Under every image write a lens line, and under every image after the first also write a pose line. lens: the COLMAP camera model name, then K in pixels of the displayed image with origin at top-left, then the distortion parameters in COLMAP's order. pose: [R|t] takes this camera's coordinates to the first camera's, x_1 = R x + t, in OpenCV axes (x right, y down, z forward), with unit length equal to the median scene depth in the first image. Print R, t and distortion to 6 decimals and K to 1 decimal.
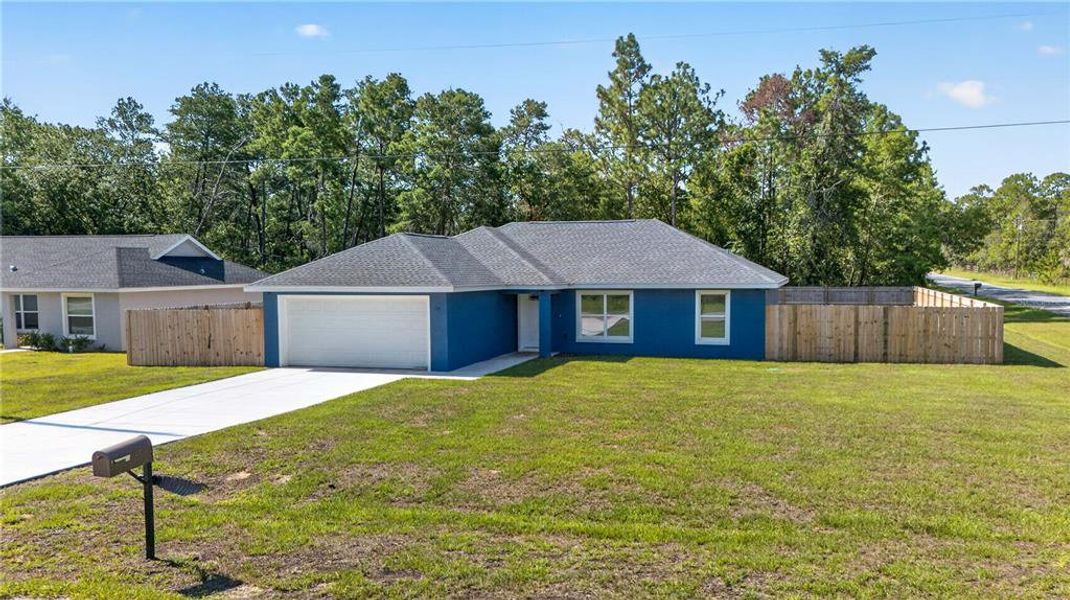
lens RADIAL K [[854.2, 0, 535.0], [0, 854.2, 300.0], [0, 0, 1]] dist [0.035073, 0.000069]
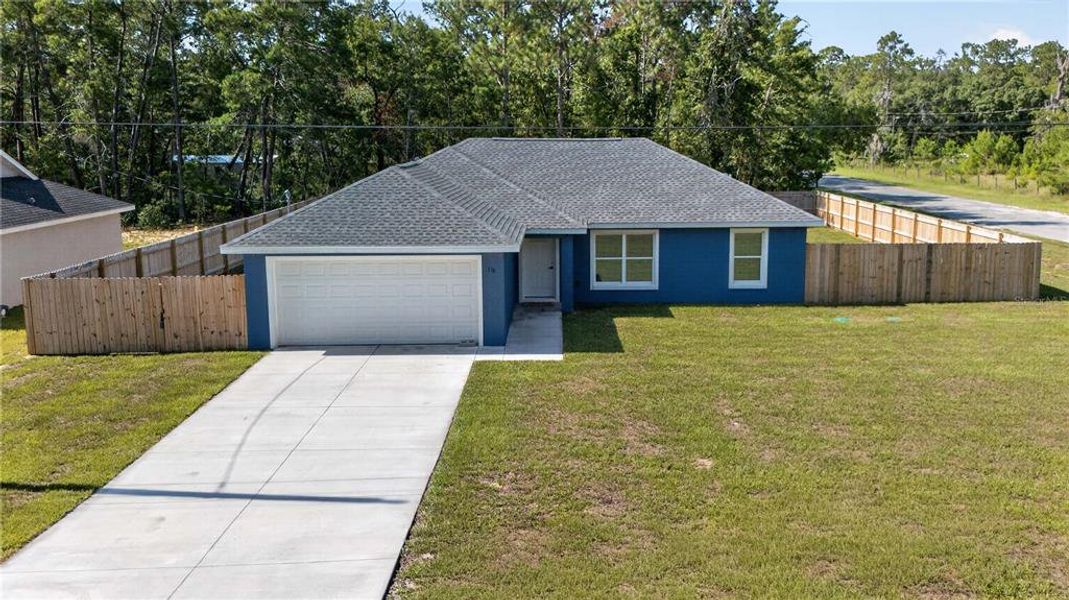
lens RADIAL K [[951.3, 0, 534.5], [0, 951.3, 300.0], [0, 0, 1]] dist [0.083809, -0.004213]
pose [[0.955766, -0.052530, 0.289400, -0.310787], [0.013533, 0.990734, 0.135140, -0.077783], [-0.293817, -0.125246, 0.947621, 0.106939]]
